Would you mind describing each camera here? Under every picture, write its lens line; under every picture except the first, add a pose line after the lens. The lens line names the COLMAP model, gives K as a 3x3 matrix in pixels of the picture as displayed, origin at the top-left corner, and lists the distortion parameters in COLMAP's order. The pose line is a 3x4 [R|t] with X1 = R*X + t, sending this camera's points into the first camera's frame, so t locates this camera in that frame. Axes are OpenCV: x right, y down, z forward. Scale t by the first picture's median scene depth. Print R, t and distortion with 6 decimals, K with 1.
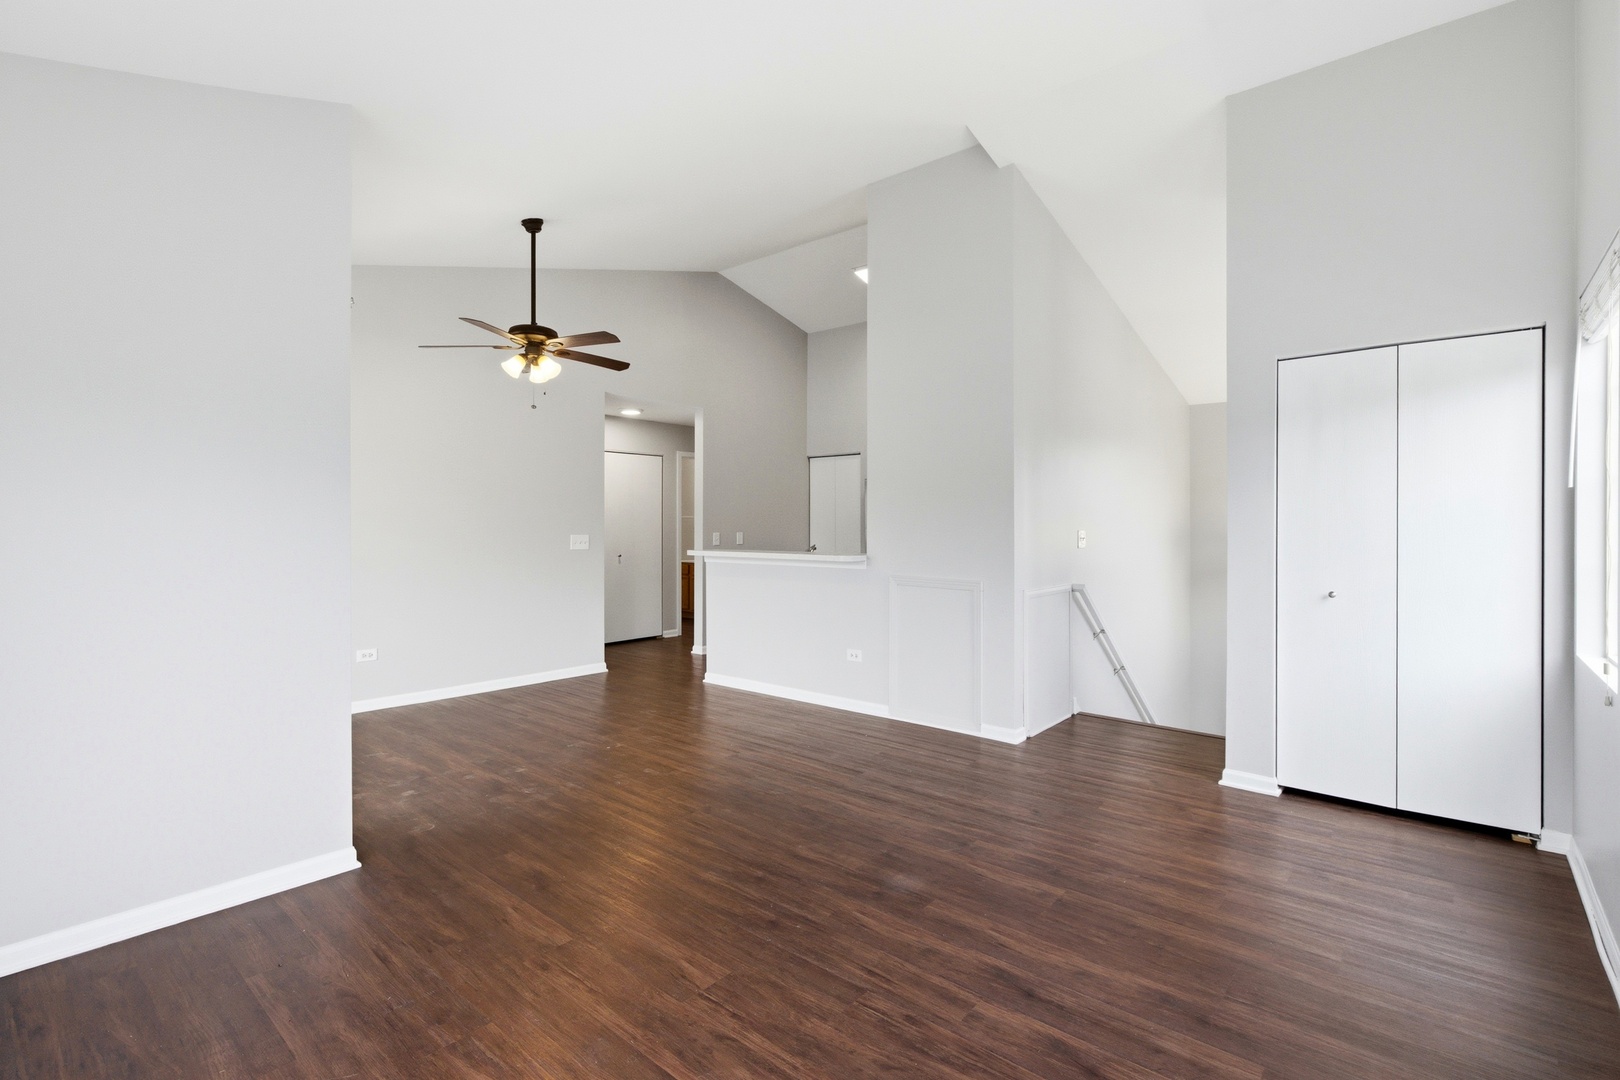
lens RADIAL K [[736.8, 0, 830.0], [0, 736.8, 537.0], [0, 0, 1]] dist [0.016198, -0.000618]
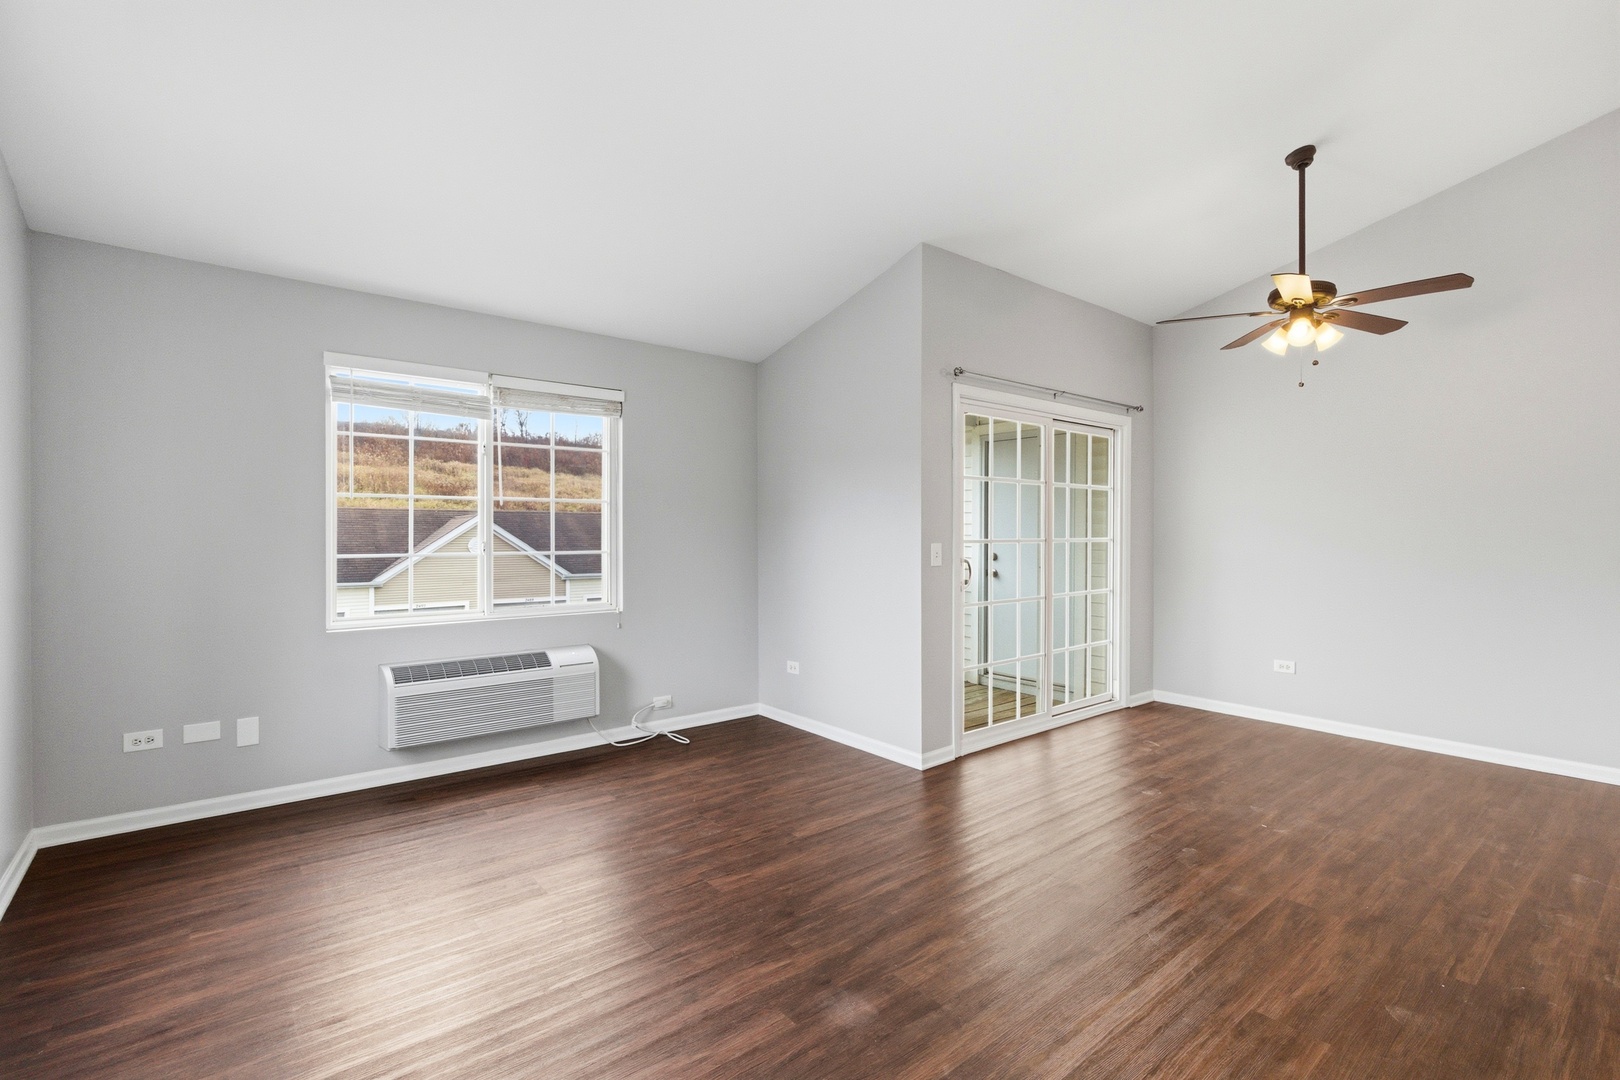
lens RADIAL K [[736.8, 0, 830.0], [0, 736.8, 537.0], [0, 0, 1]] dist [0.016198, -0.000618]
pose [[-0.173368, 0.001164, -0.984856, 0.557618], [-0.009738, 0.999948, 0.002896, -0.010345], [0.984809, 0.010093, -0.173347, 0.726301]]
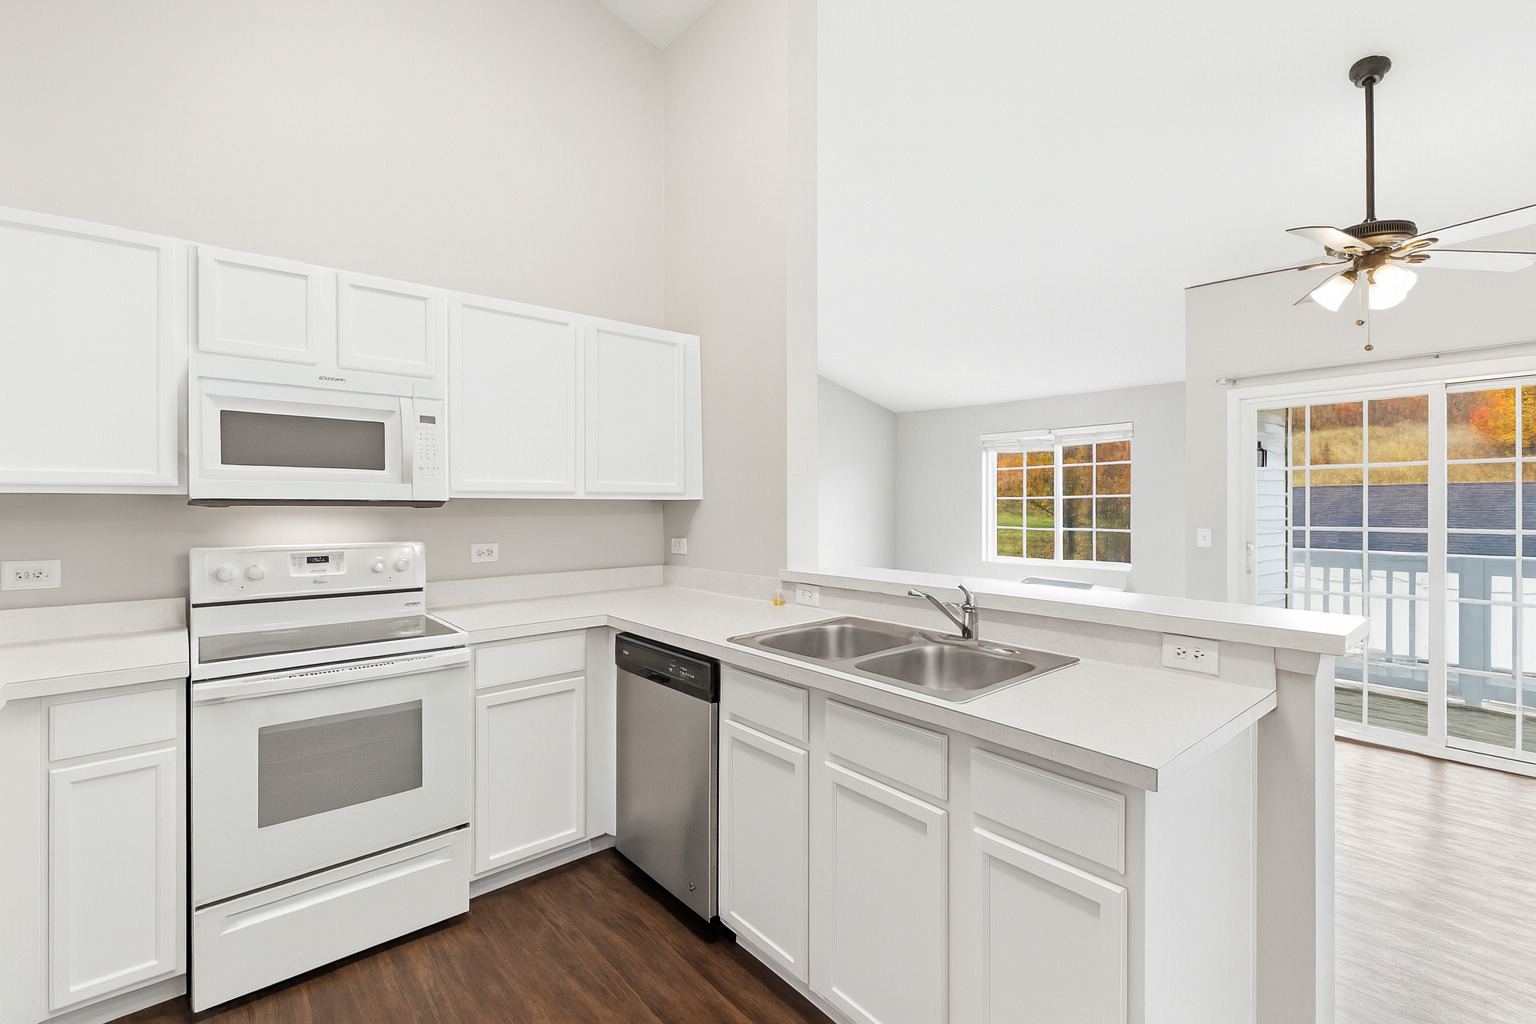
lens RADIAL K [[698.6, 0, 786.9], [0, 698.6, 509.2], [0, 0, 1]] dist [0.016198, -0.000618]
pose [[-0.989697, -0.002184, 0.143161, 0.044205], [-0.000203, 0.999904, 0.013851, -0.045761], [-0.143178, 0.013679, -0.989602, 1.933946]]
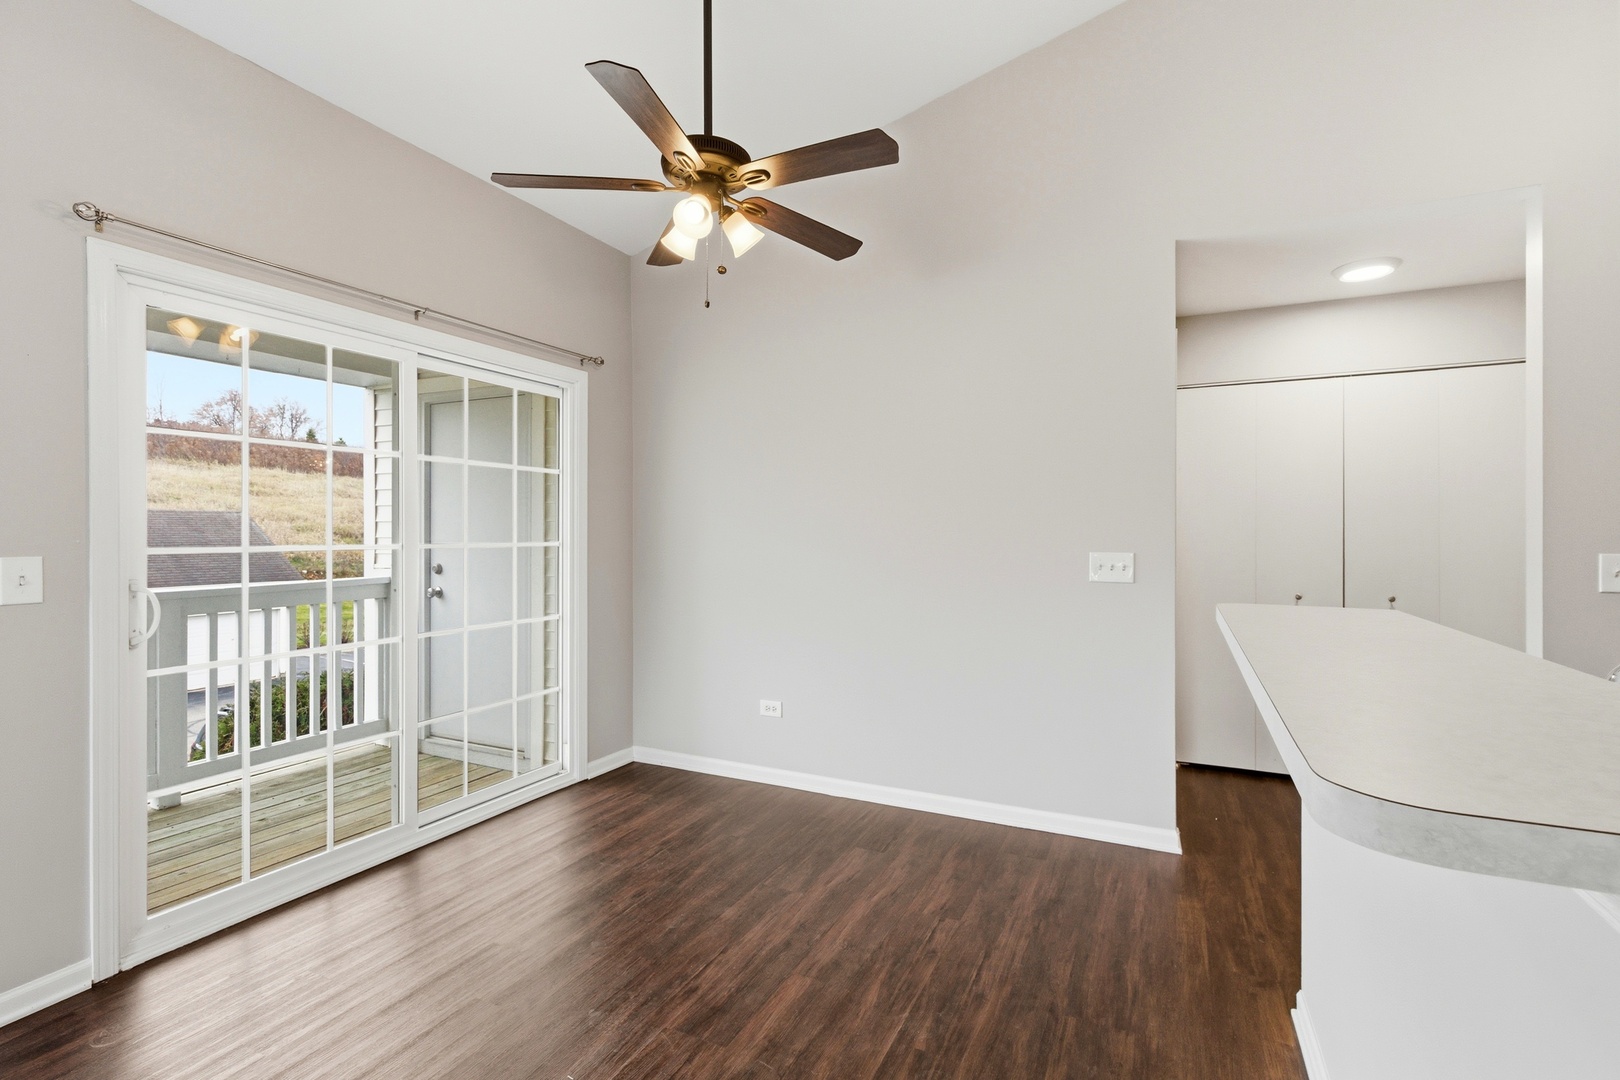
lens RADIAL K [[738.9, 0, 809.9], [0, 738.9, 534.1], [0, 0, 1]] dist [0.000833, -0.000545]
pose [[0.240811, -0.004397, -0.970562, 0.142920], [-0.008327, 0.999944, -0.006596, -0.015795], [0.970536, 0.009670, 0.240761, 1.077182]]
